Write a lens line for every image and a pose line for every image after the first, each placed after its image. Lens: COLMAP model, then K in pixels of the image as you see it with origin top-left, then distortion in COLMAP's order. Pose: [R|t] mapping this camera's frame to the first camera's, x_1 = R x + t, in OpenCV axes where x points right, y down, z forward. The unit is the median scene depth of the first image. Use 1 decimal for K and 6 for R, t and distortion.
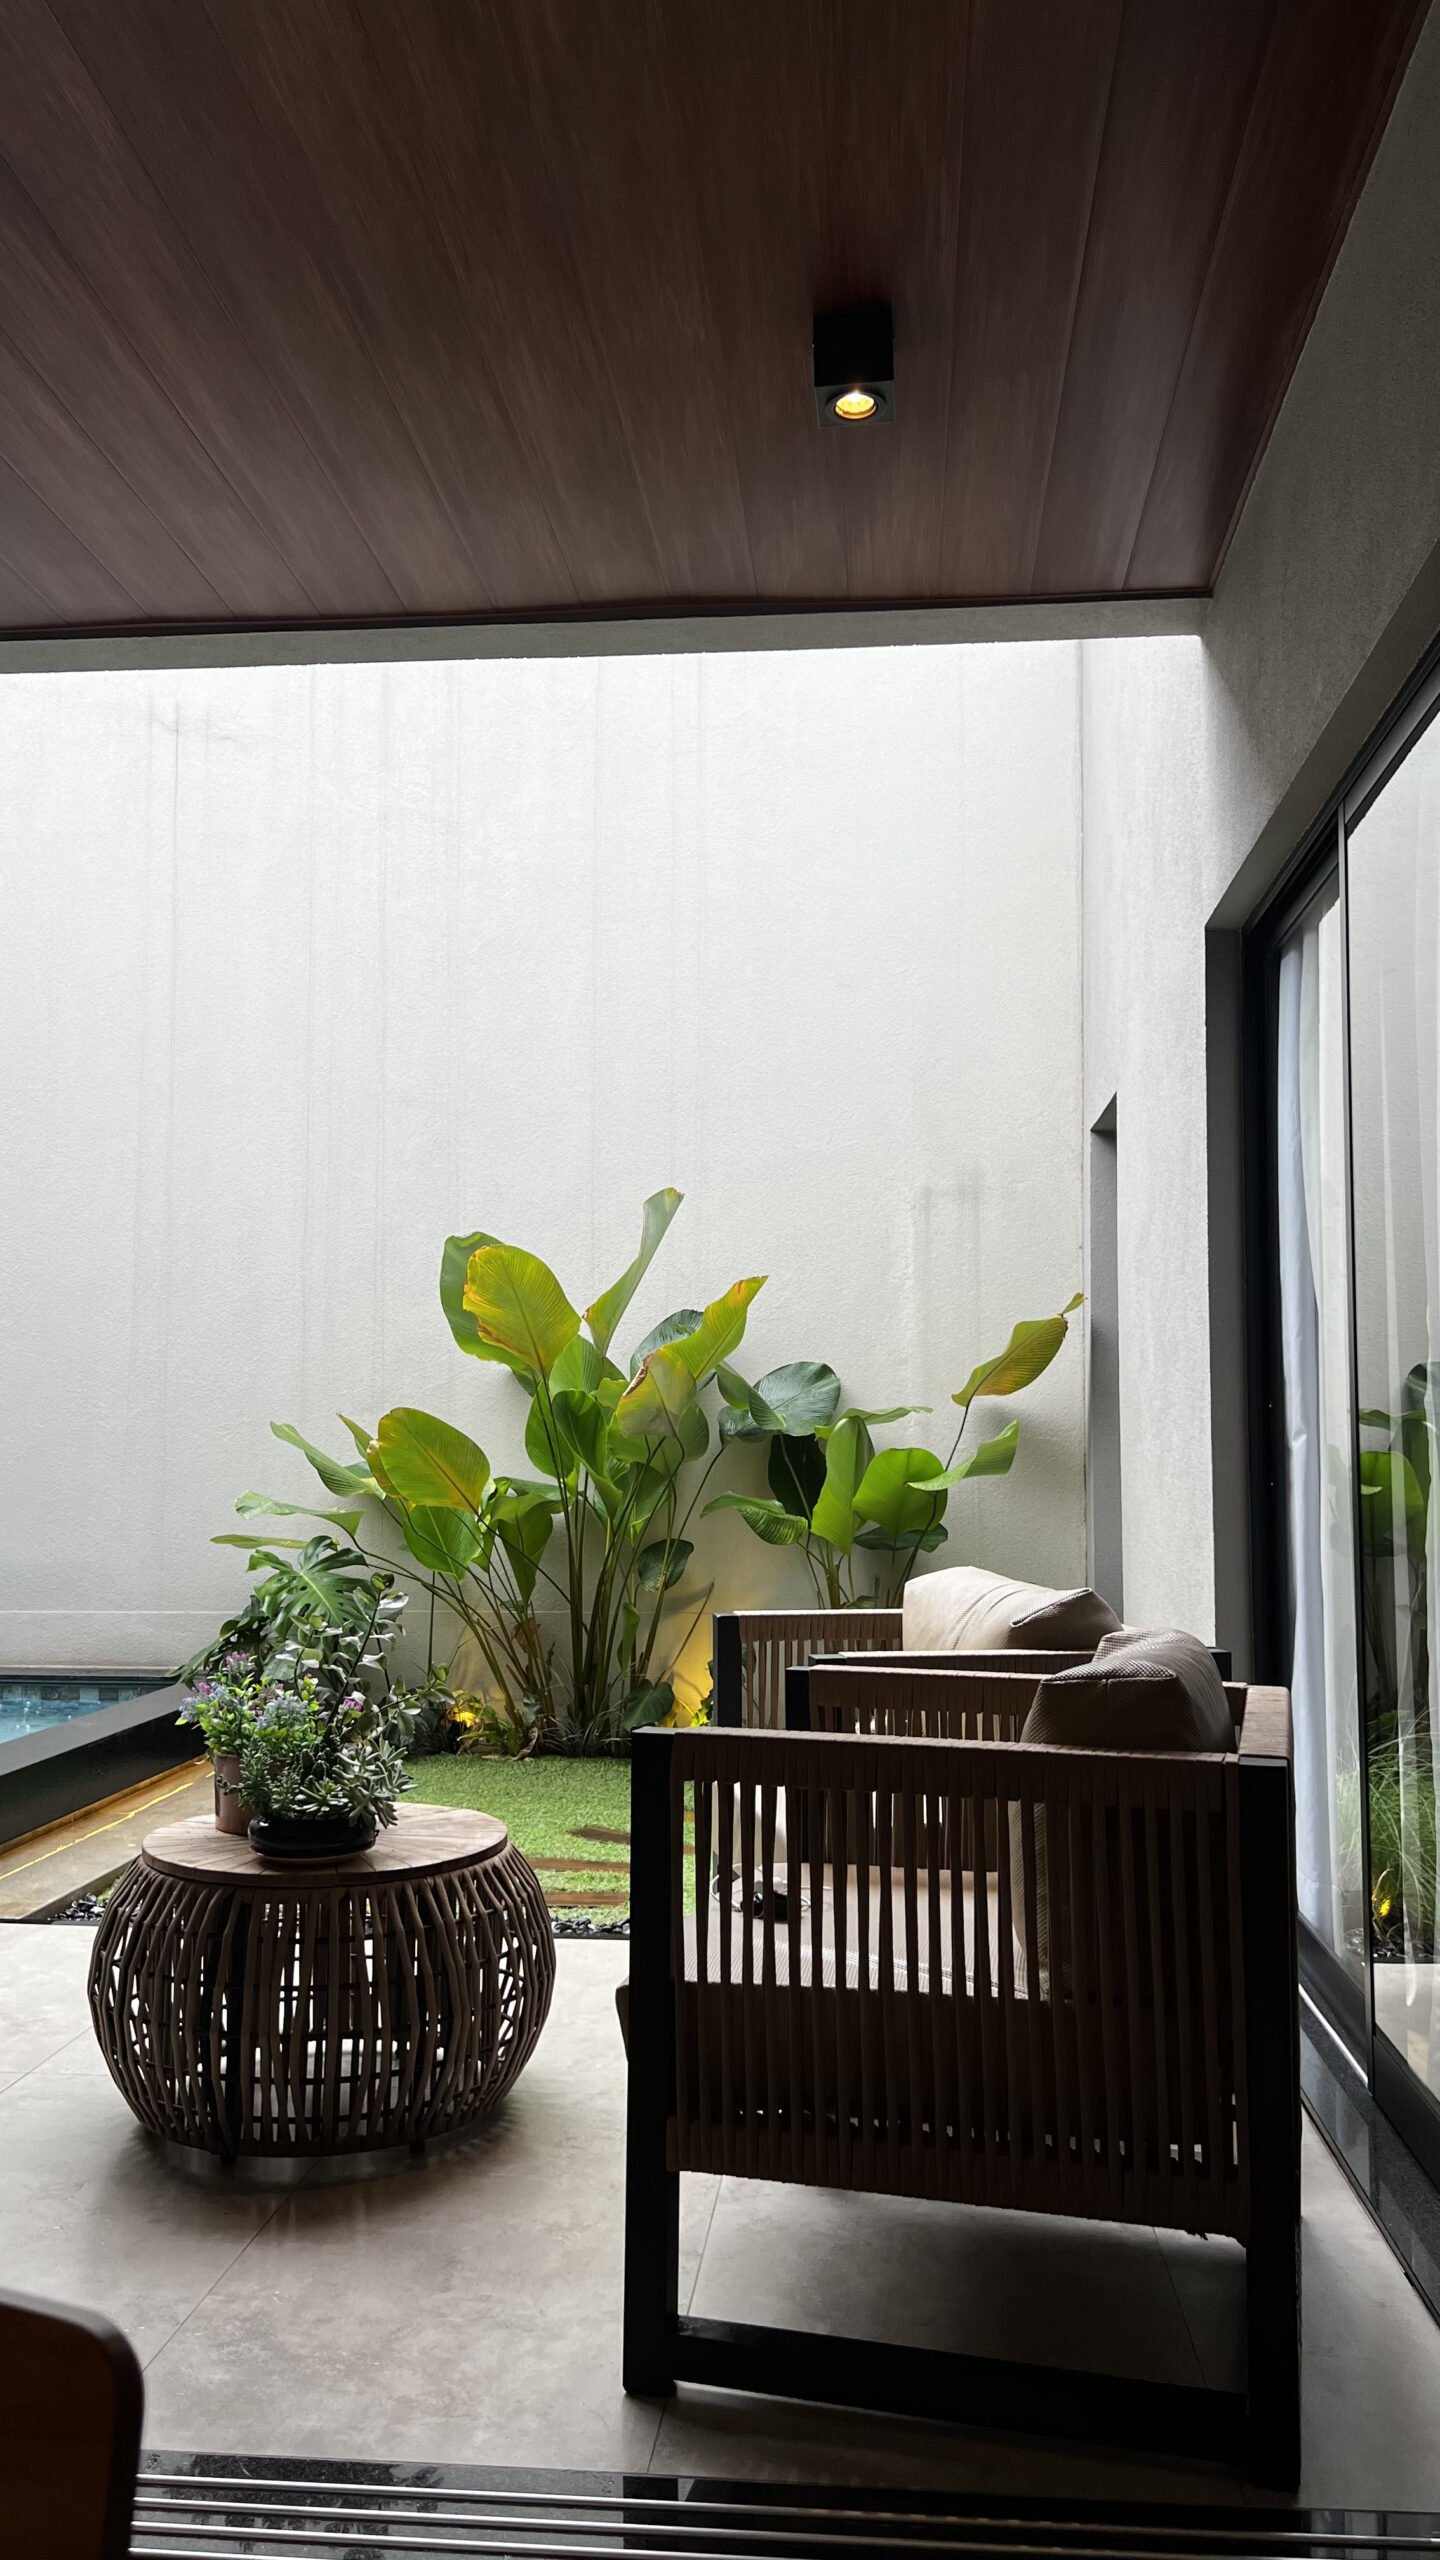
lens RADIAL K [[1919.9, 0, 792.6], [0, 1919.9, 1305.4], [0, 0, 1]] dist [0.073328, -0.085218]
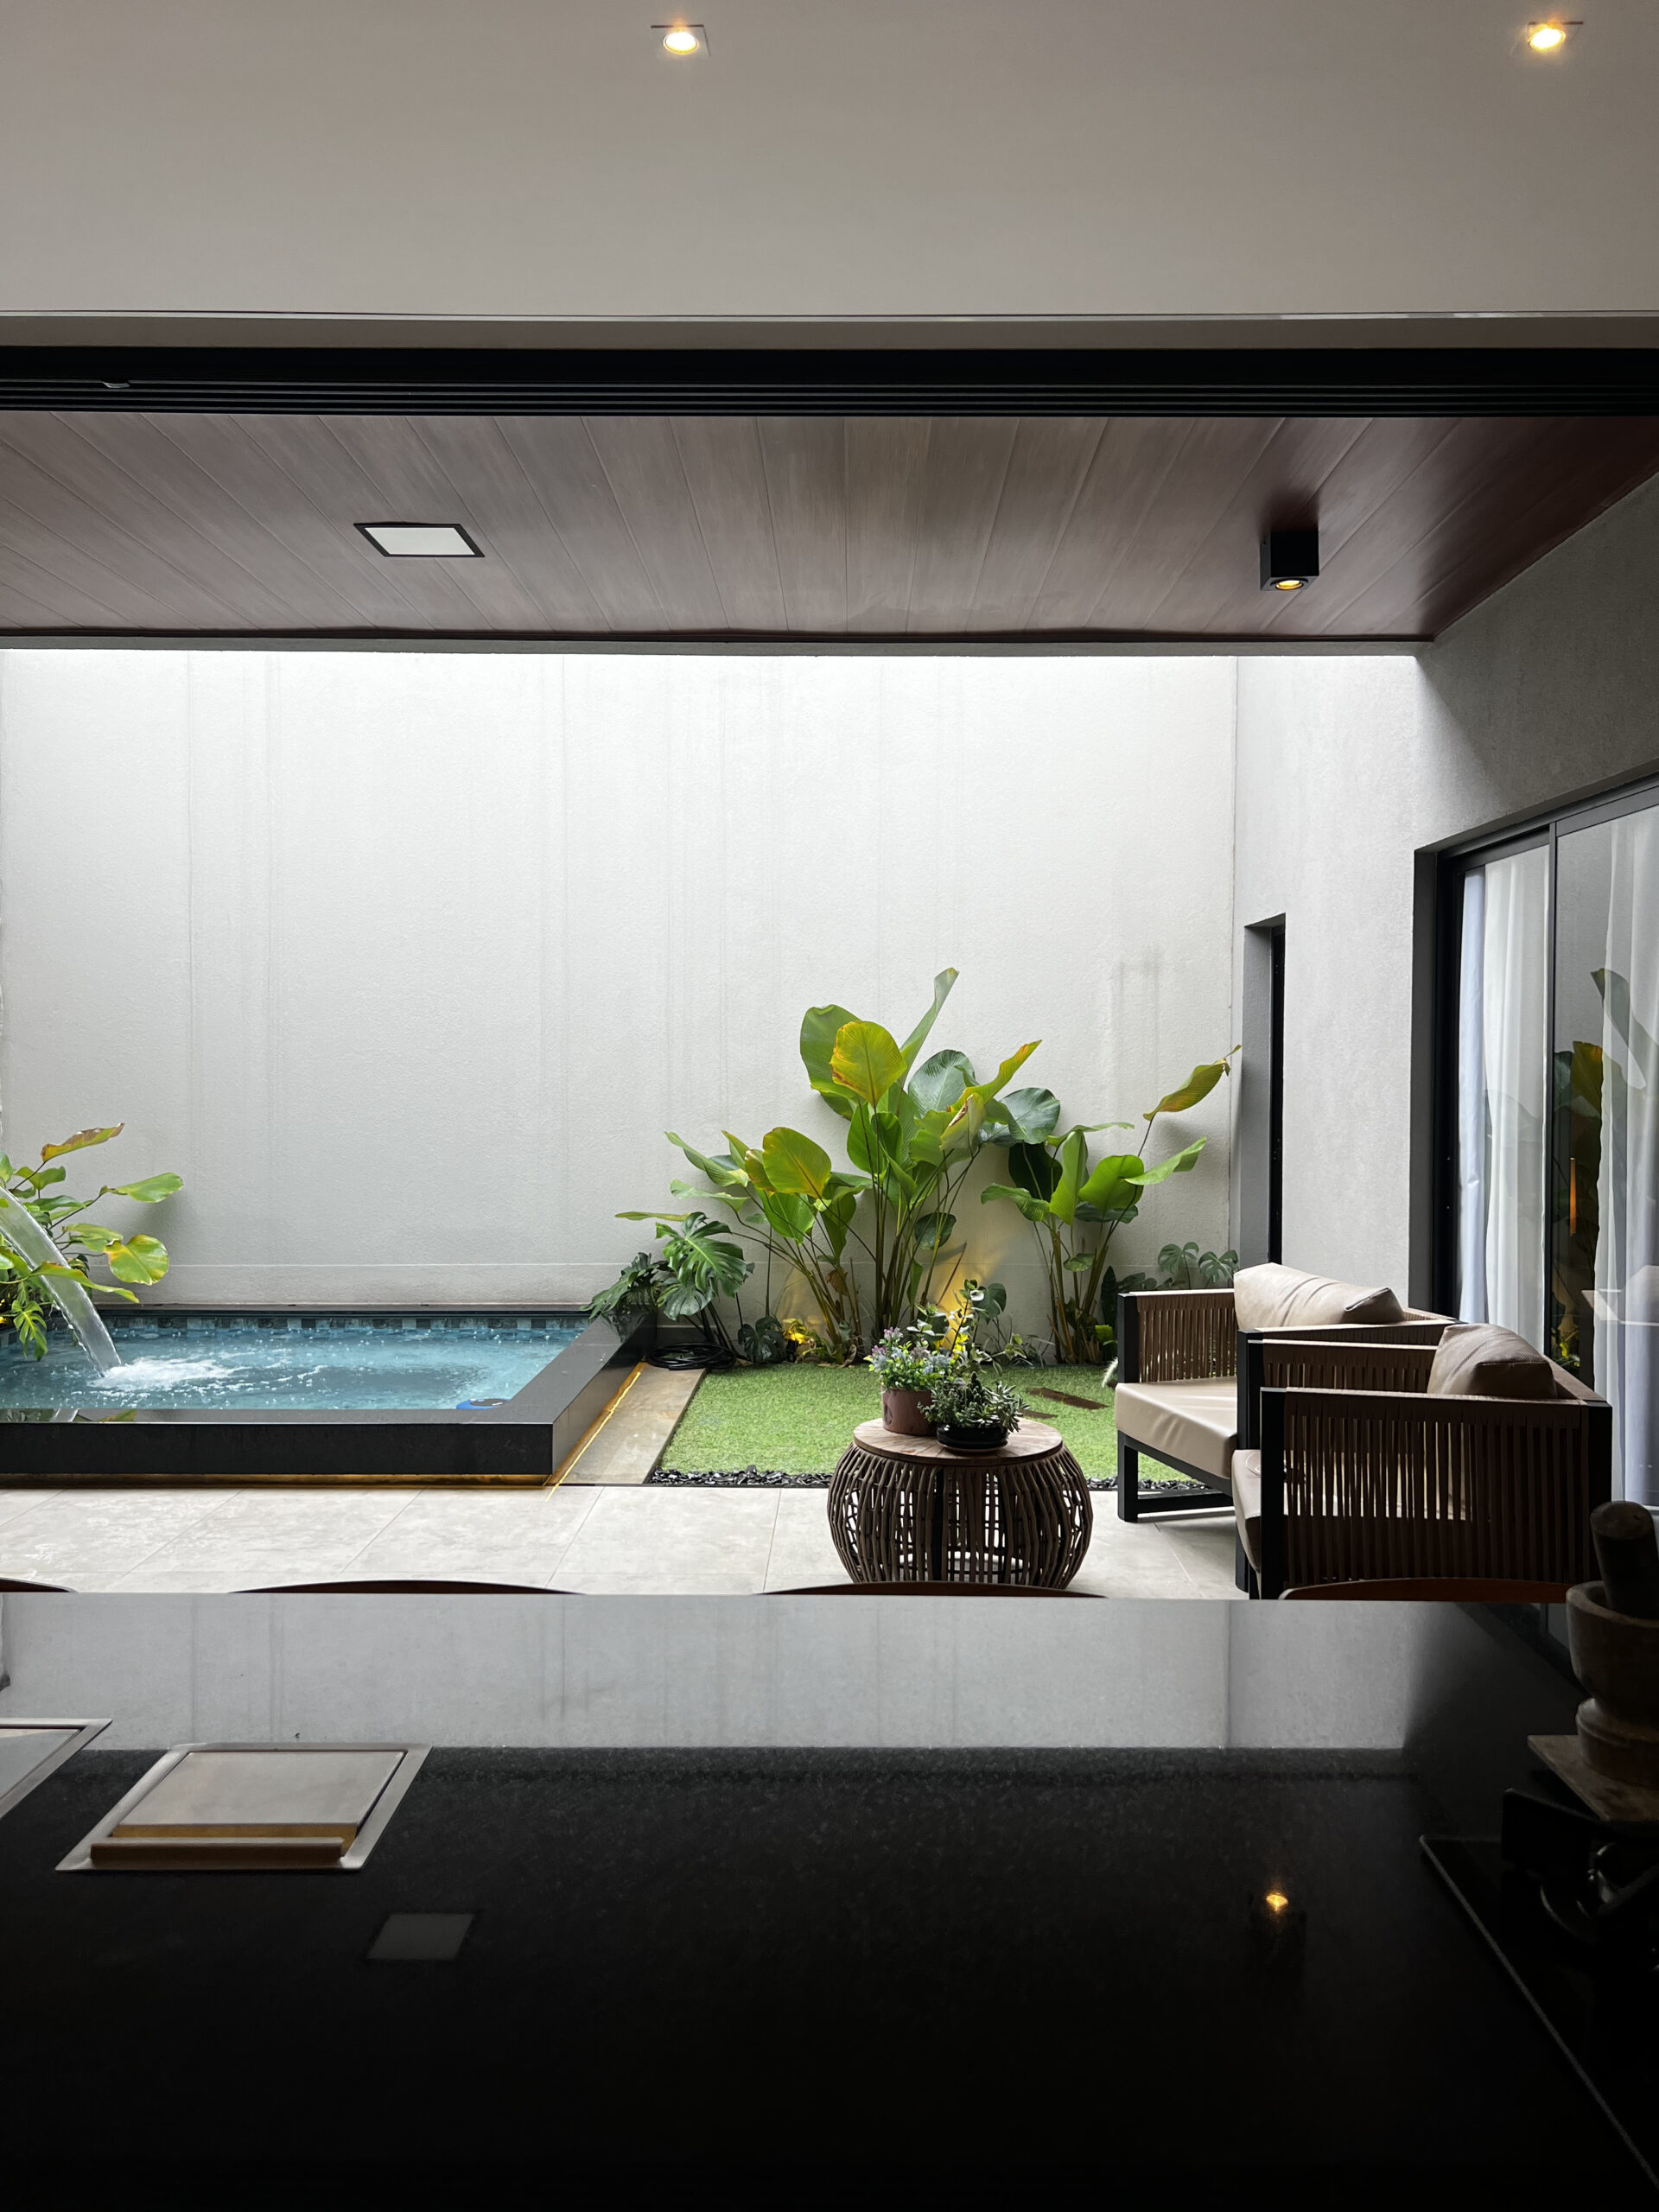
lens RADIAL K [[1661.0, 0, 891.2], [0, 1661.0, 1131.3], [0, 0, 1]] dist [0.073209, -0.080115]
pose [[0.996512, -0.000418, 0.083448, -0.207600], [-0.008933, 0.993706, 0.111659, -0.077183], [-0.082969, -0.112015, 0.990237, -0.209191]]
